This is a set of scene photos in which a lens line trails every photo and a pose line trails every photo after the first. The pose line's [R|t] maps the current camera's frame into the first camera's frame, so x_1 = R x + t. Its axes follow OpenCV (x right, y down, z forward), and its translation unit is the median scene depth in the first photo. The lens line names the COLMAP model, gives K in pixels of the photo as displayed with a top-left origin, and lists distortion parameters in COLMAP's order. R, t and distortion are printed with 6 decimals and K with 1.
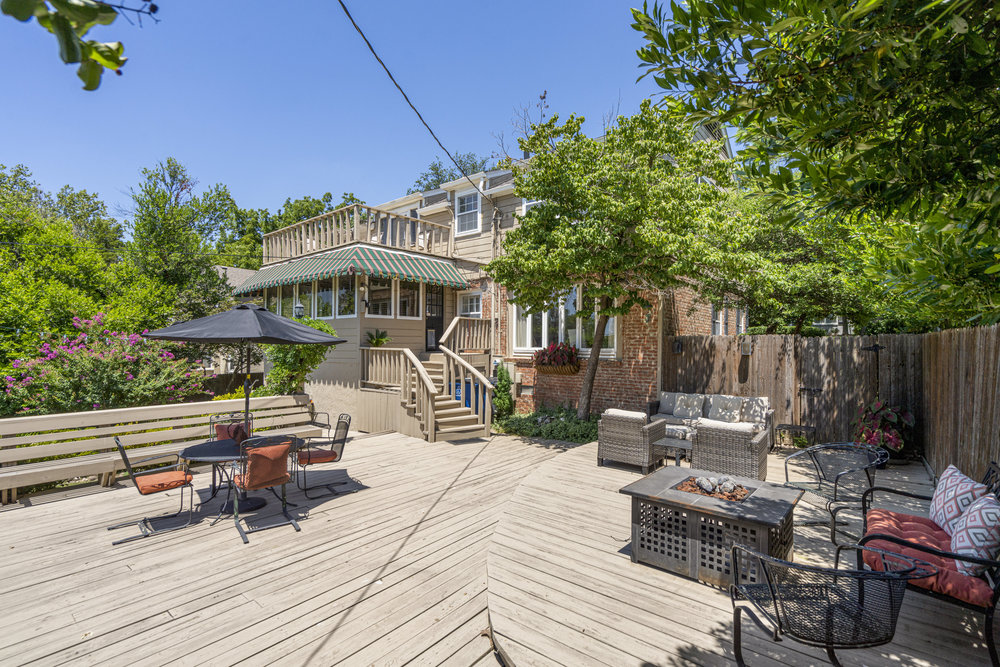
lens RADIAL K [[463.3, 0, 499.2], [0, 463.3, 342.1], [0, 0, 1]] dist [0.000280, 0.000988]
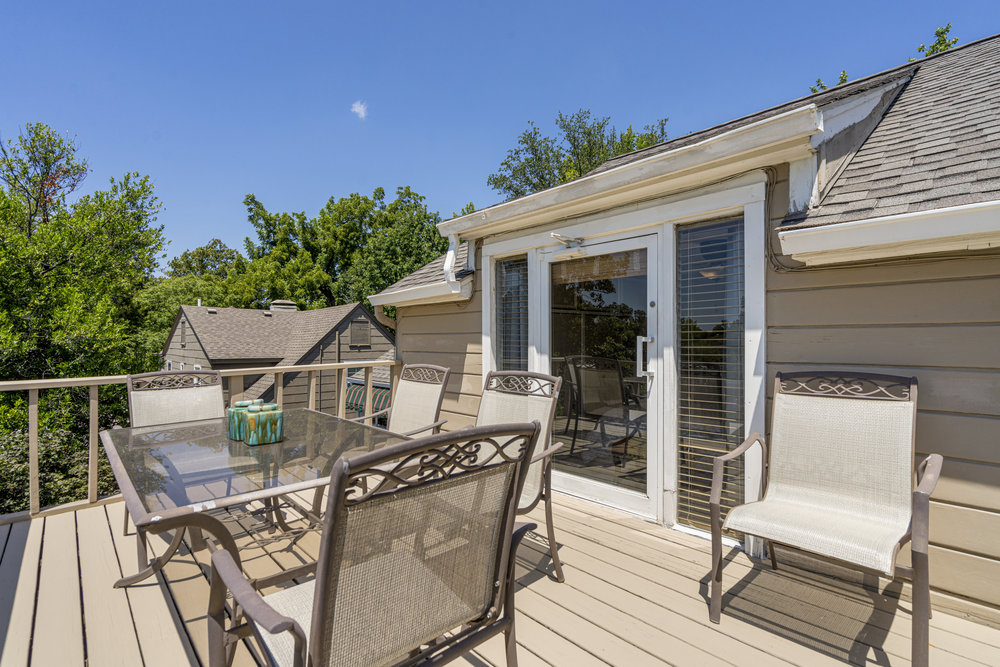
lens RADIAL K [[463.3, 0, 495.9], [0, 463.3, 333.4], [0, 0, 1]] dist [0.000280, 0.000988]
pose [[0.991221, -0.007943, -0.131974, -0.080014], [0.008240, 0.999965, 0.001705, -0.082418], [0.131955, -0.002777, 0.991252, 0.272891]]
